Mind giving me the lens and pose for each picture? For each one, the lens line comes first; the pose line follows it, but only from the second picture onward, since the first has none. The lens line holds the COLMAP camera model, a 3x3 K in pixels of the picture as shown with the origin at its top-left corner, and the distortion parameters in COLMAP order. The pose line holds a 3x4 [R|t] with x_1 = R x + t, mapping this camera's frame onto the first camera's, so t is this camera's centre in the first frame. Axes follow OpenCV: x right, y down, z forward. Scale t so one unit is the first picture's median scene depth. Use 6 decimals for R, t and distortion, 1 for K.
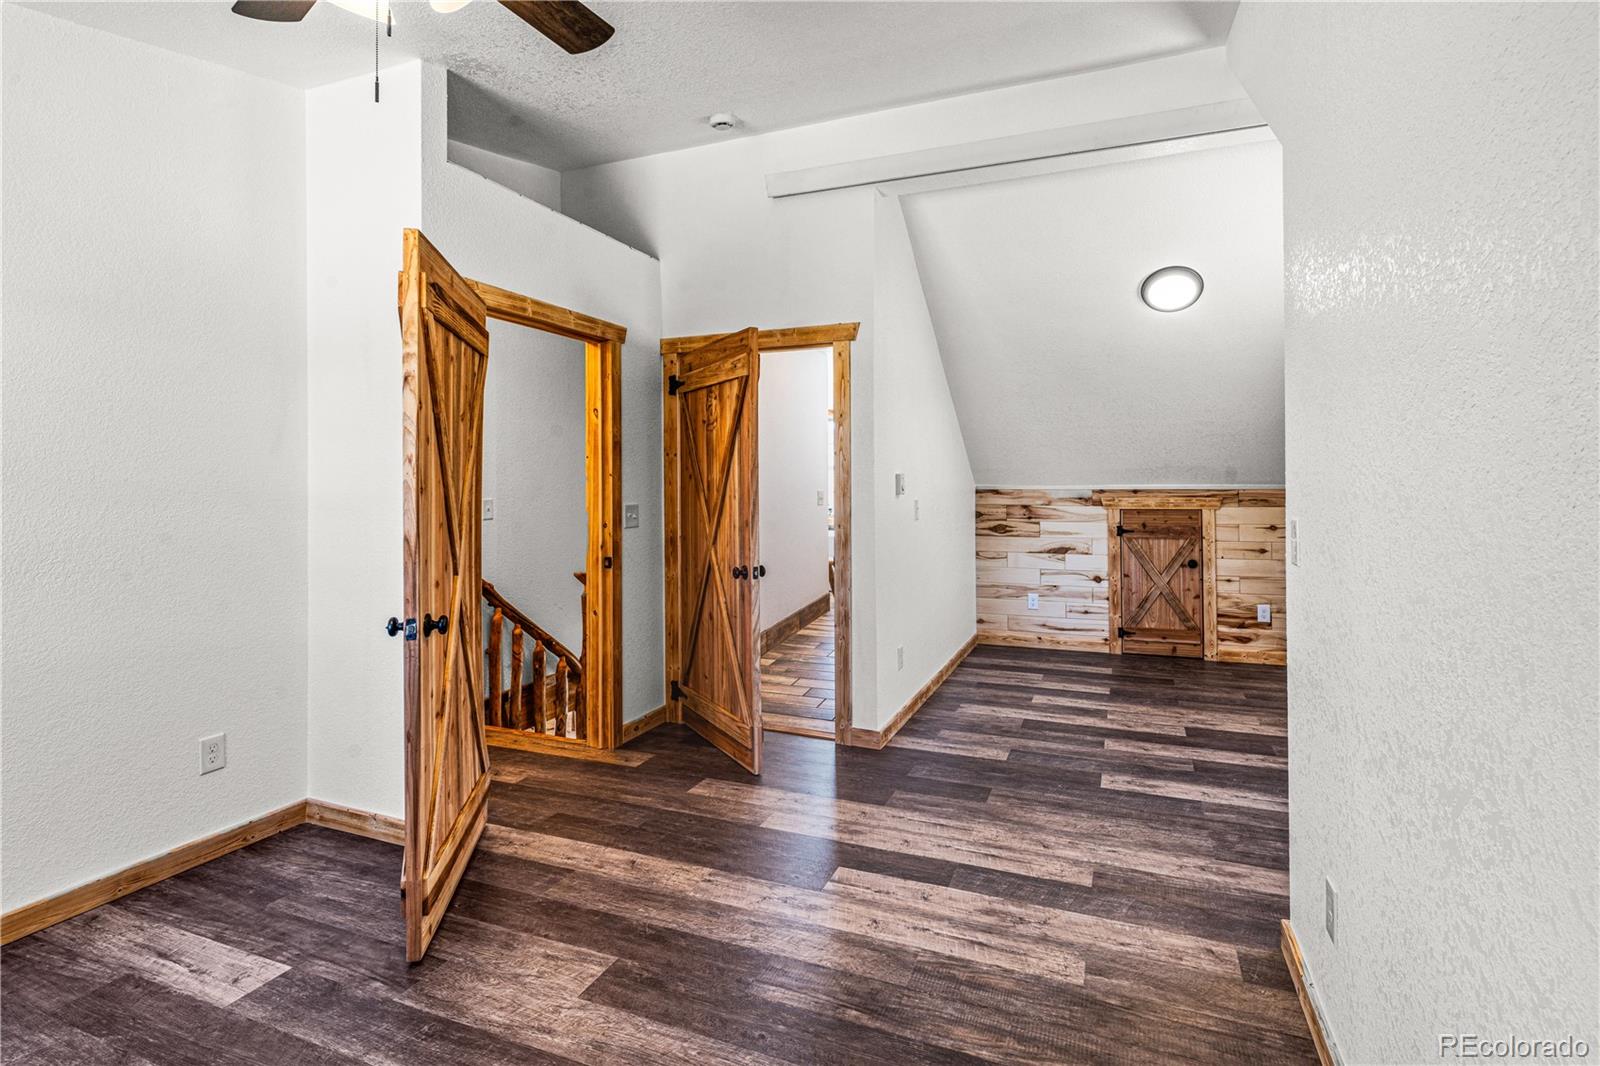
lens RADIAL K [[776.7, 0, 817.9], [0, 776.7, 491.6], [0, 0, 1]] dist [0.000558, 0.000605]
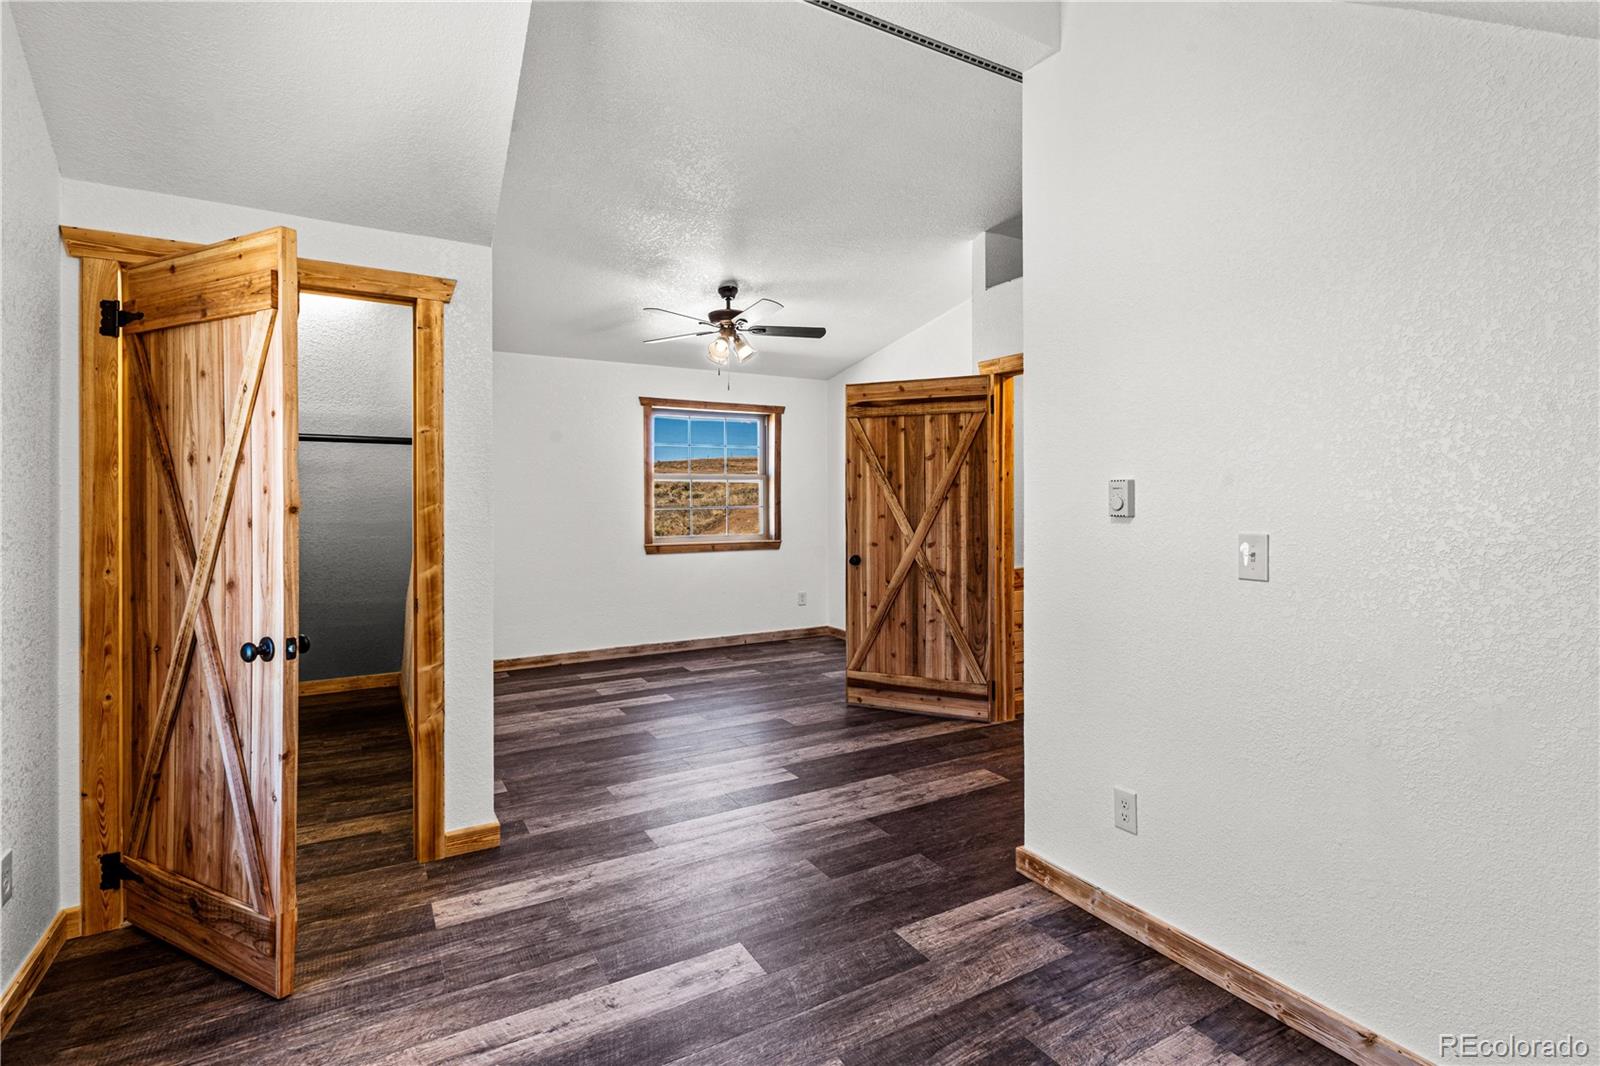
lens RADIAL K [[763.0, 0, 798.2], [0, 763.0, 541.4], [0, 0, 1]] dist [-0.000433, 0.000567]
pose [[-0.619882, 0.050749, -0.783052, 0.853133], [-0.004165, 0.997680, 0.067957, -0.018372], [0.784684, 0.045387, -0.618232, 1.460333]]
